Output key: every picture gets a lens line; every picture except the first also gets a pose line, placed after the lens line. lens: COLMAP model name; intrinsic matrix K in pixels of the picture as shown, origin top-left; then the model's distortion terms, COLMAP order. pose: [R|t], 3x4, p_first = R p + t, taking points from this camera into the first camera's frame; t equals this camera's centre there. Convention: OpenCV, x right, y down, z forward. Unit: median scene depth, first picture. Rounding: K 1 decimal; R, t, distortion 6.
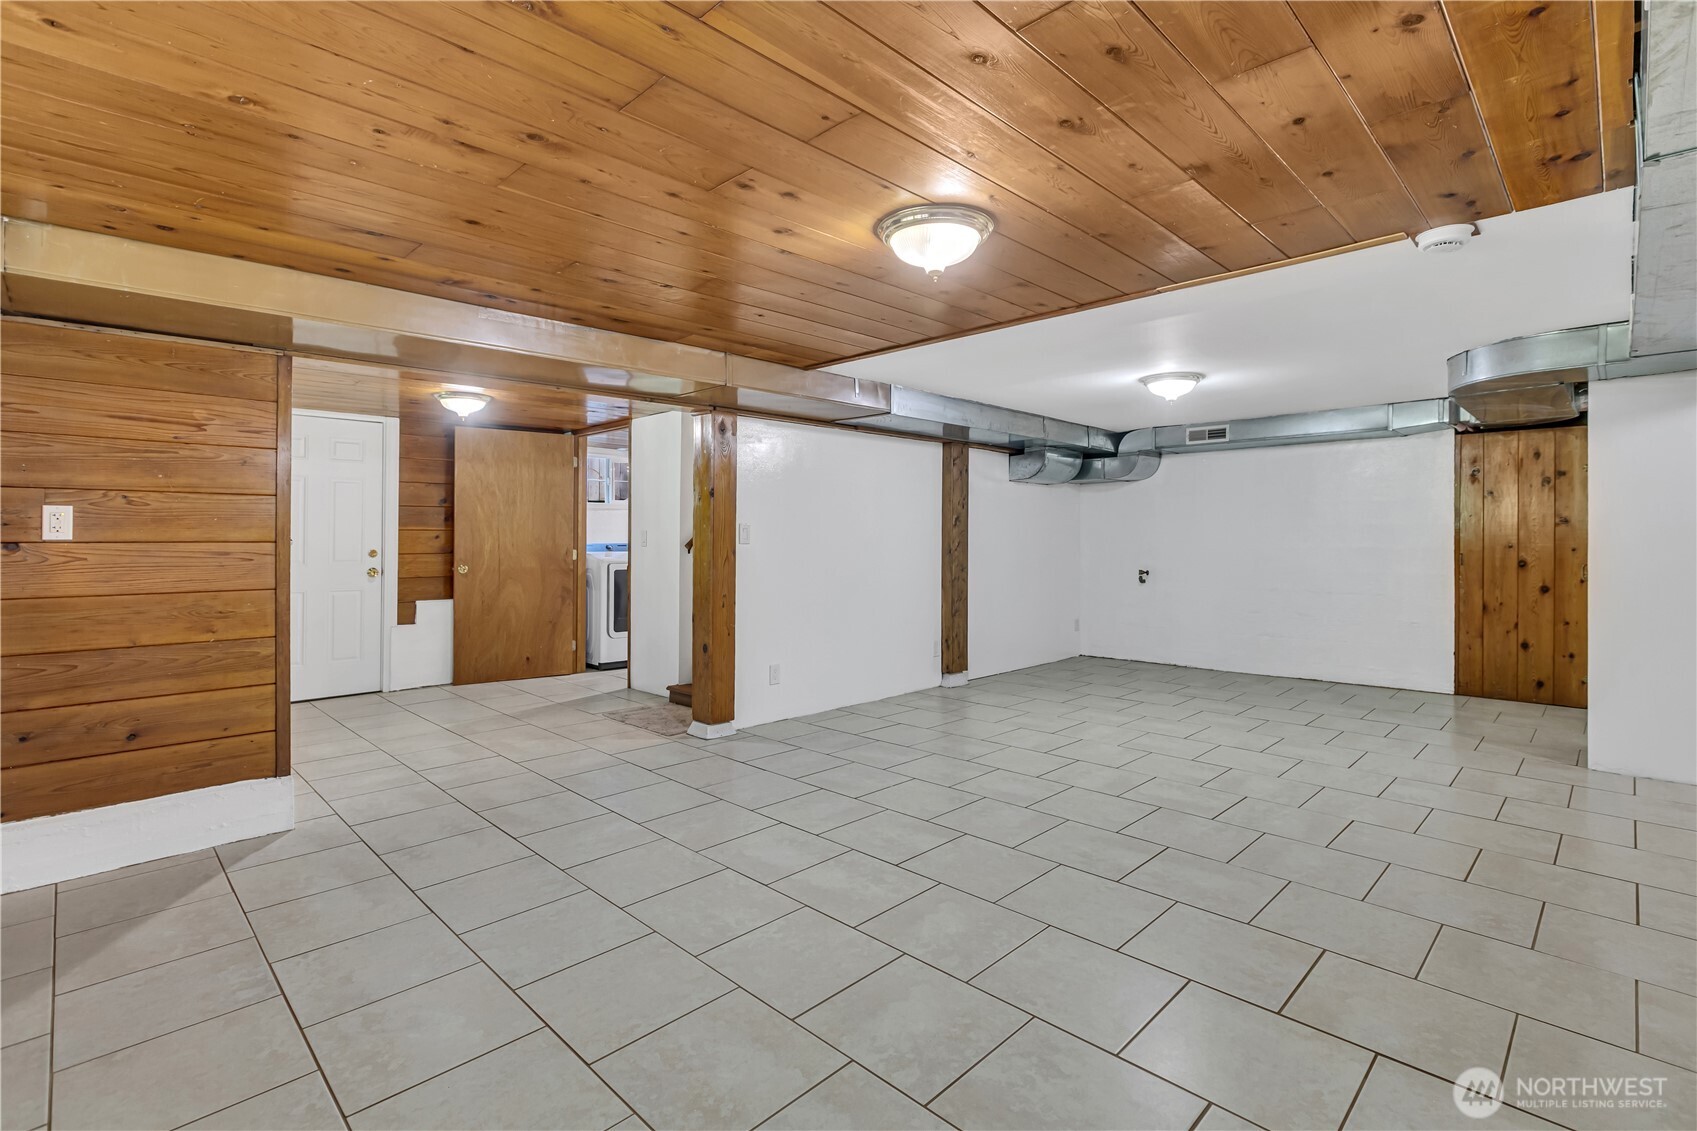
lens RADIAL K [[791.1, 0, 850.7], [0, 791.1, 555.6], [0, 0, 1]] dist [-0.012939, -0.000080]
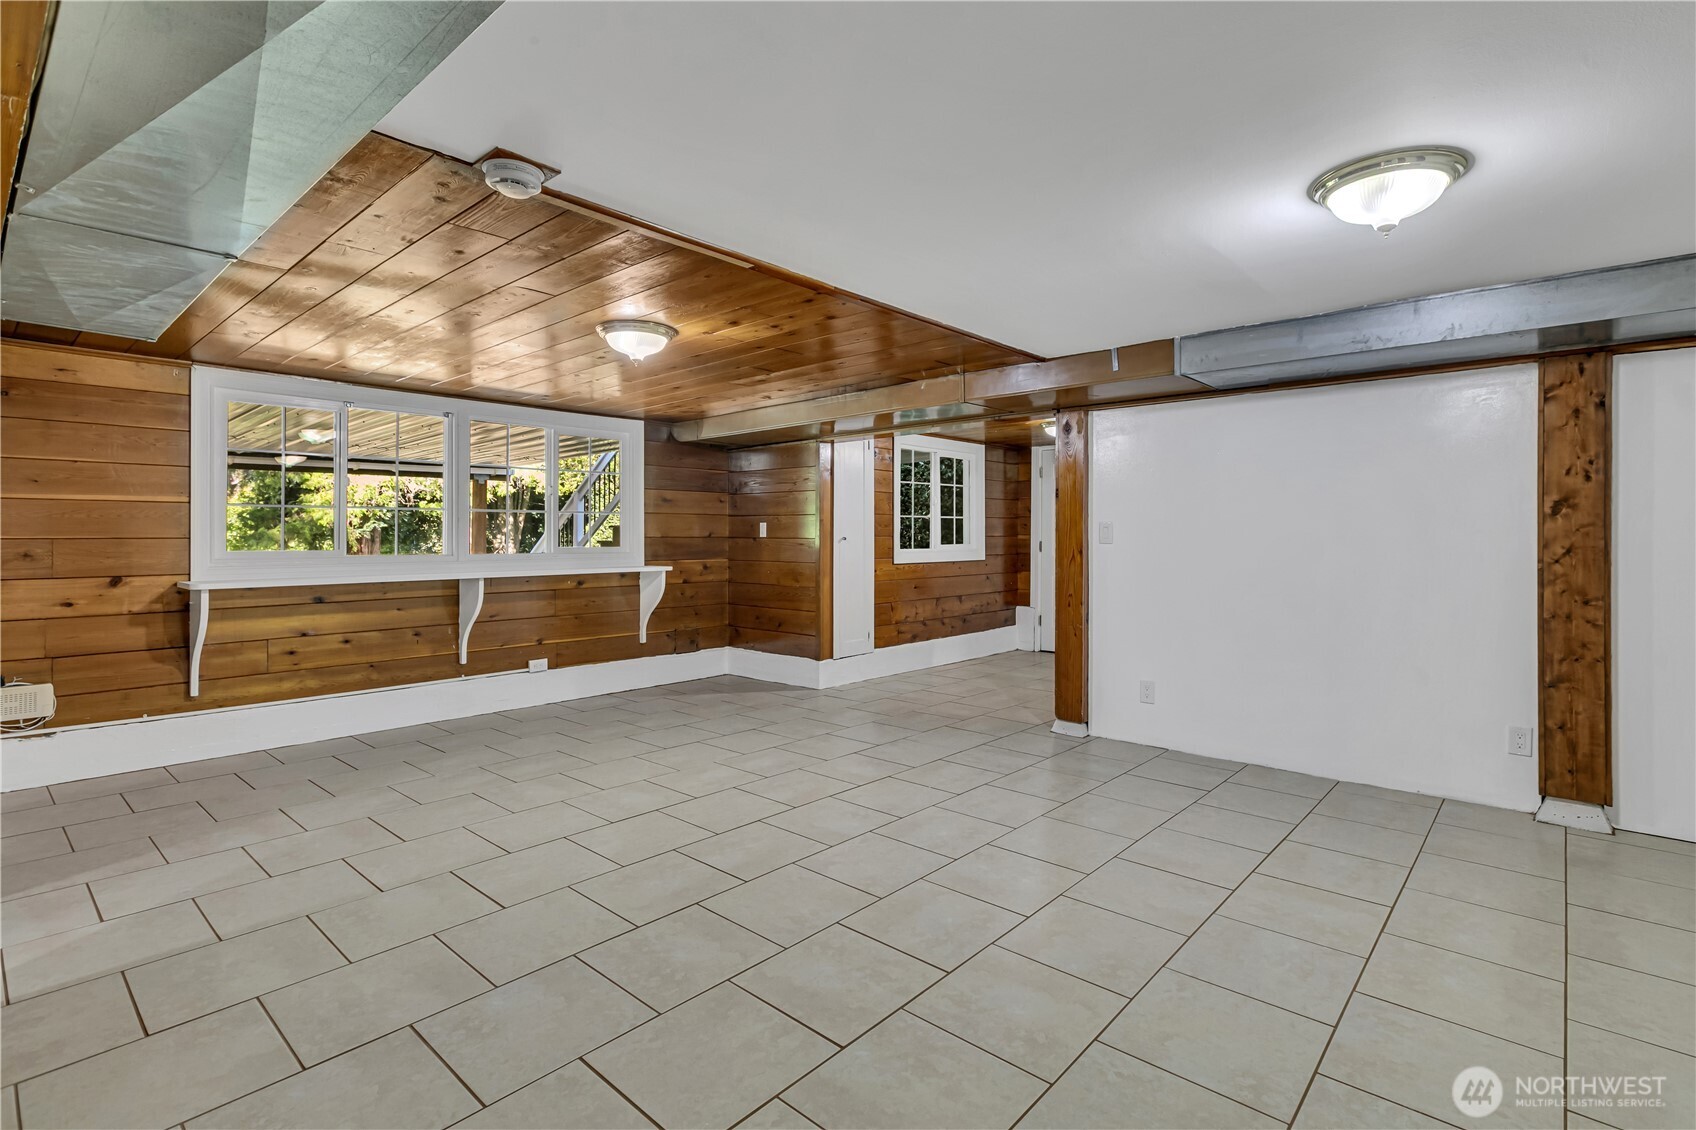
lens RADIAL K [[790.6, 0, 851.7], [0, 790.6, 549.2], [0, 0, 1]] dist [-0.012939, -0.000080]
pose [[0.058371, 0.017273, -0.998145, 0.820492], [-0.024464, 0.999575, 0.015867, -0.016526], [0.997995, 0.023492, 0.058769, 0.667497]]
